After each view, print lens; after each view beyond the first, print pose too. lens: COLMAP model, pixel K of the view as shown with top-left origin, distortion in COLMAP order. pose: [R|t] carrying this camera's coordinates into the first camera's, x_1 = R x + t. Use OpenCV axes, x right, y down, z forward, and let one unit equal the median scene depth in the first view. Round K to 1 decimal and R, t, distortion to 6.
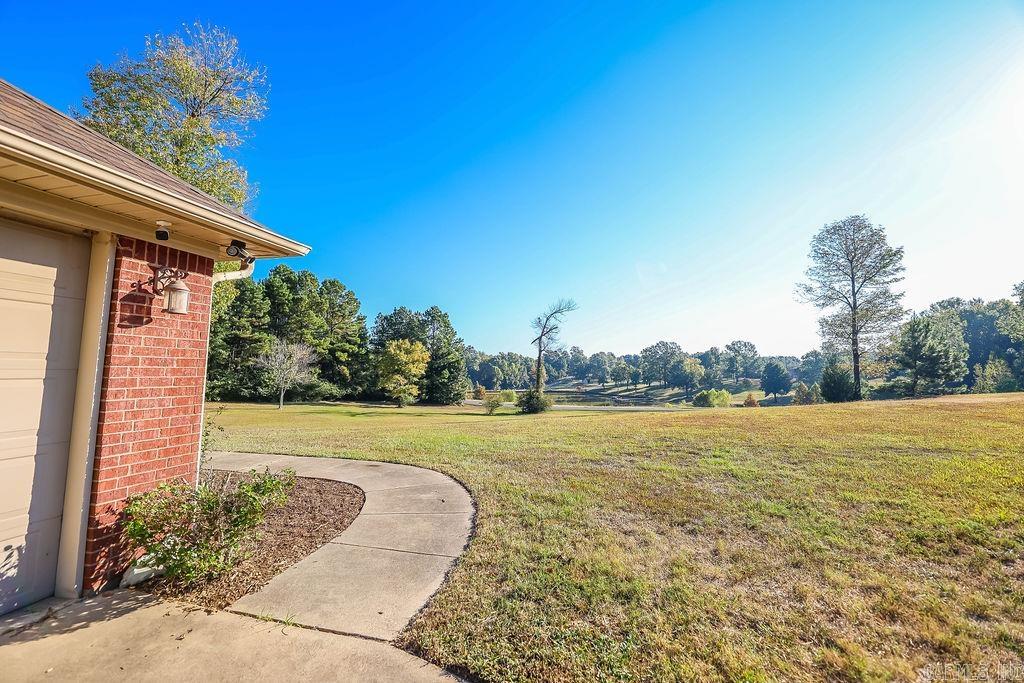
lens RADIAL K [[409.5, 0, 515.9], [0, 409.5, 337.3], [0, 0, 1]] dist [0.003626, -0.003395]
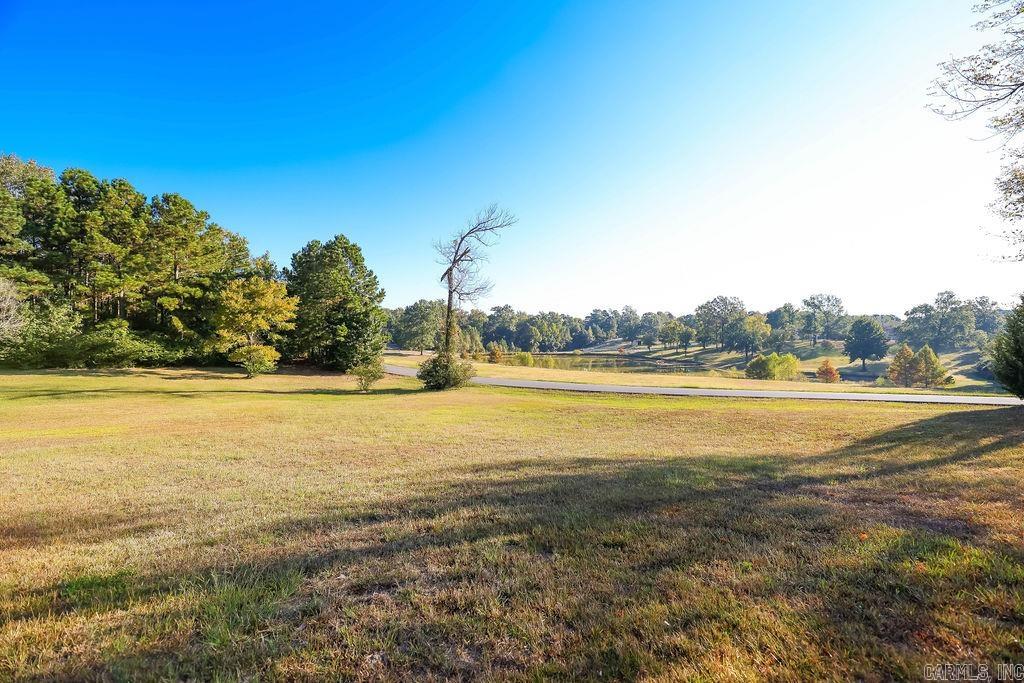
lens RADIAL K [[409.5, 0, 521.7], [0, 409.5, 340.6], [0, 0, 1]] dist [0.003626, -0.003395]
pose [[0.990461, 0.003464, -0.137749, 0.082993], [0.010370, 0.994975, 0.099584, 0.015073], [0.137402, -0.100062, 0.985448, 0.128191]]
